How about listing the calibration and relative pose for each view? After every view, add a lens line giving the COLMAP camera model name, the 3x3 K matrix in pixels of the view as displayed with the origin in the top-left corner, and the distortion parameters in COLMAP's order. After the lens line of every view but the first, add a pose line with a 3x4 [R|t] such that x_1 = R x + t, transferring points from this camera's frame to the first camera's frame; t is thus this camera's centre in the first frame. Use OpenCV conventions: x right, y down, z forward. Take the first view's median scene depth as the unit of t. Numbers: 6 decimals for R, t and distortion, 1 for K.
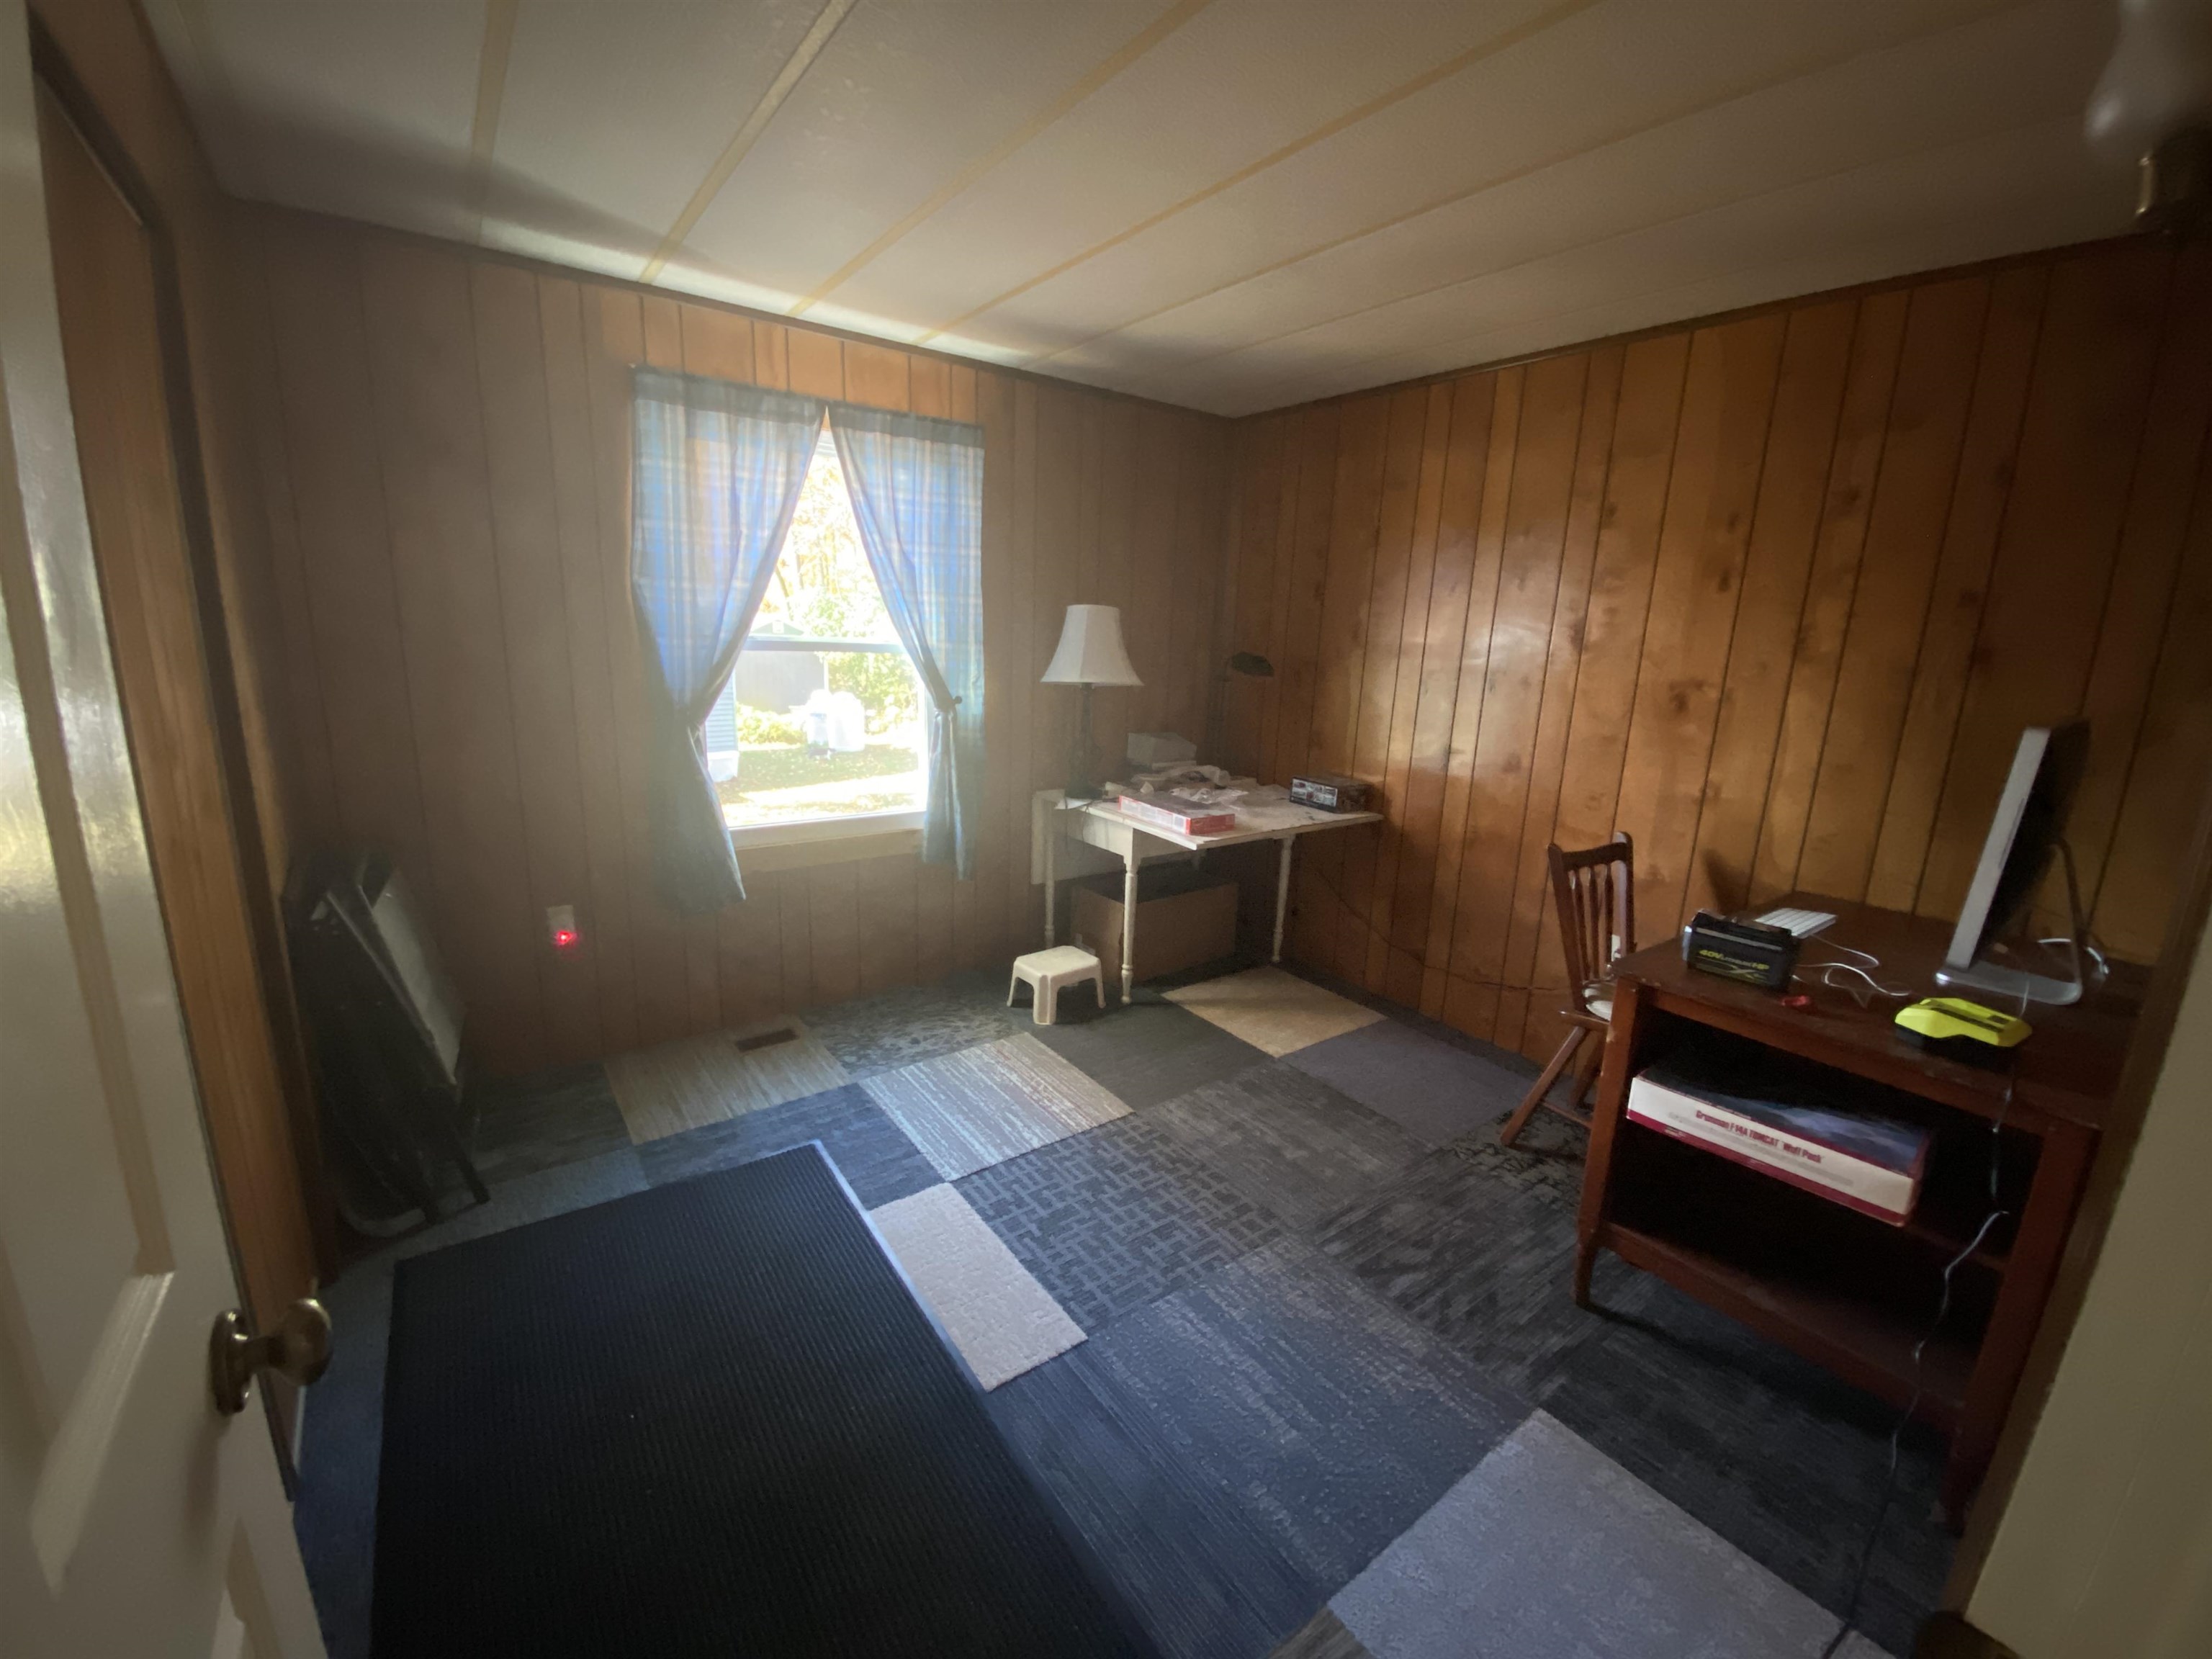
lens RADIAL K [[892.8, 0, 1104.6], [0, 892.8, 829.5], [0, 0, 1]] dist [0.034694, -0.025256]
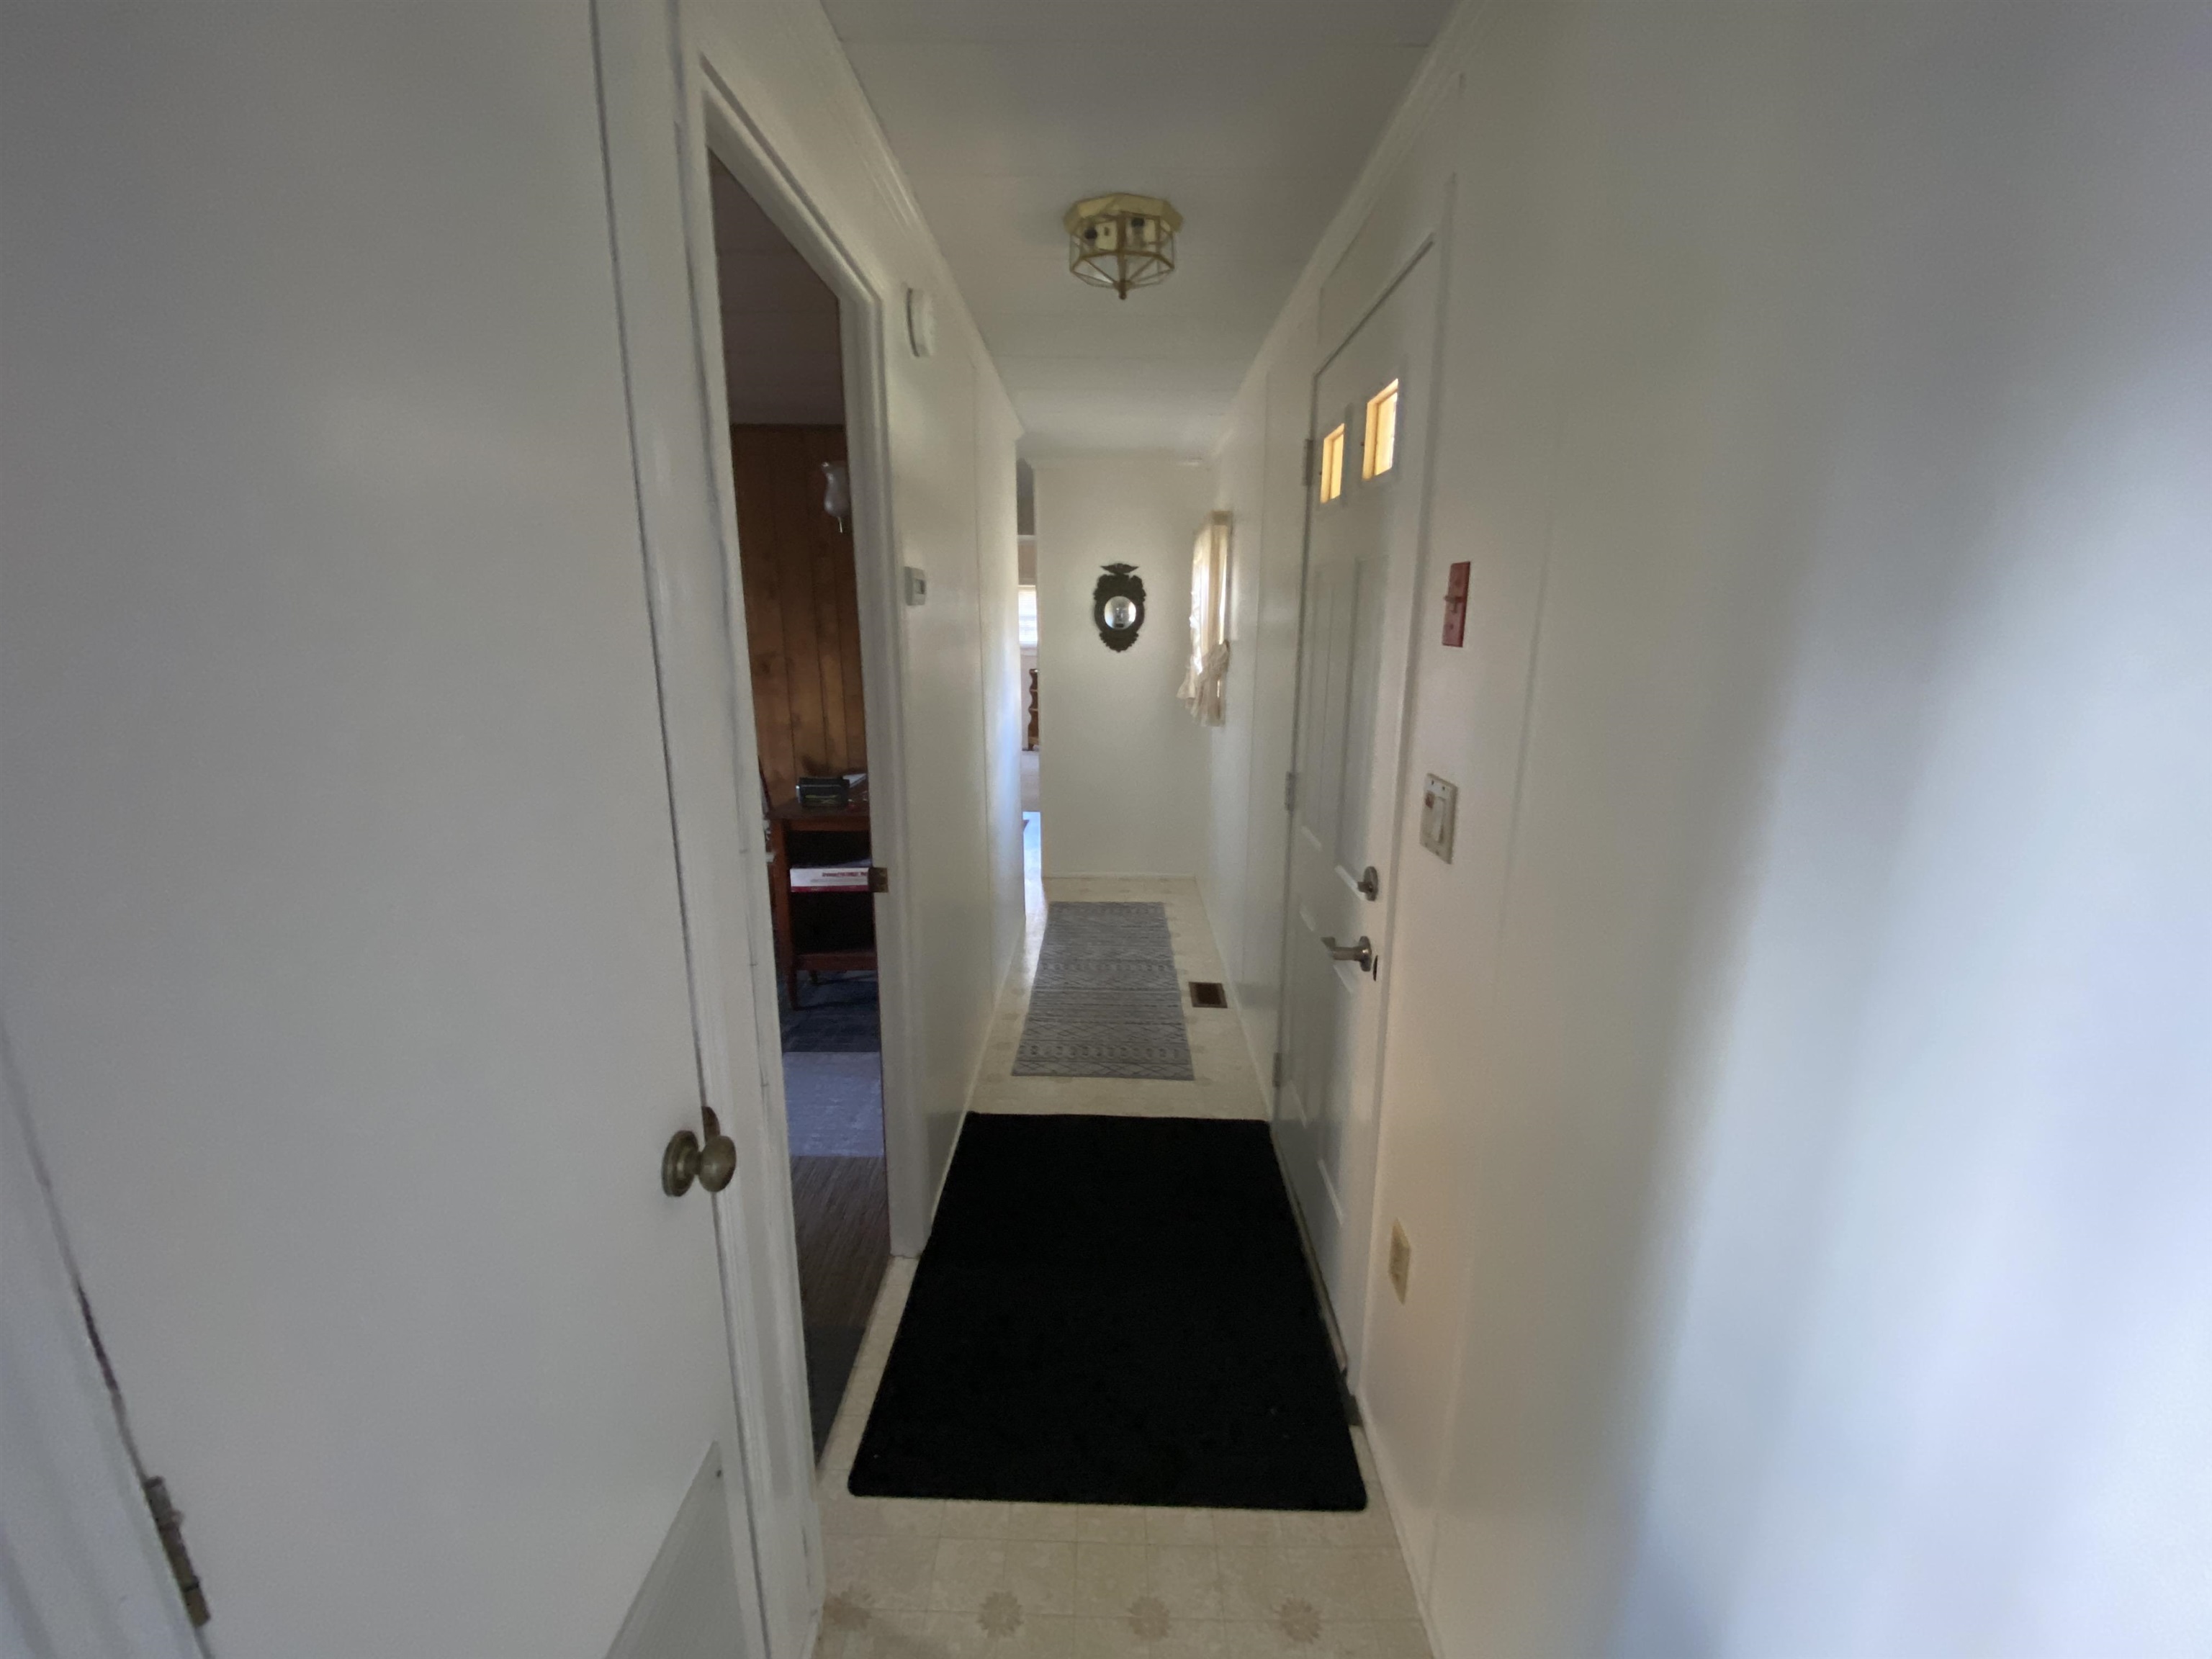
lens RADIAL K [[892.8, 0, 1104.6], [0, 892.8, 829.5], [0, 0, 1]] dist [0.034694, -0.025256]
pose [[0.604605, -0.217904, 0.766140, -0.402460], [0.195615, 0.973016, 0.122372, 0.091342], [-0.772132, 0.075882, 0.630915, -0.641824]]
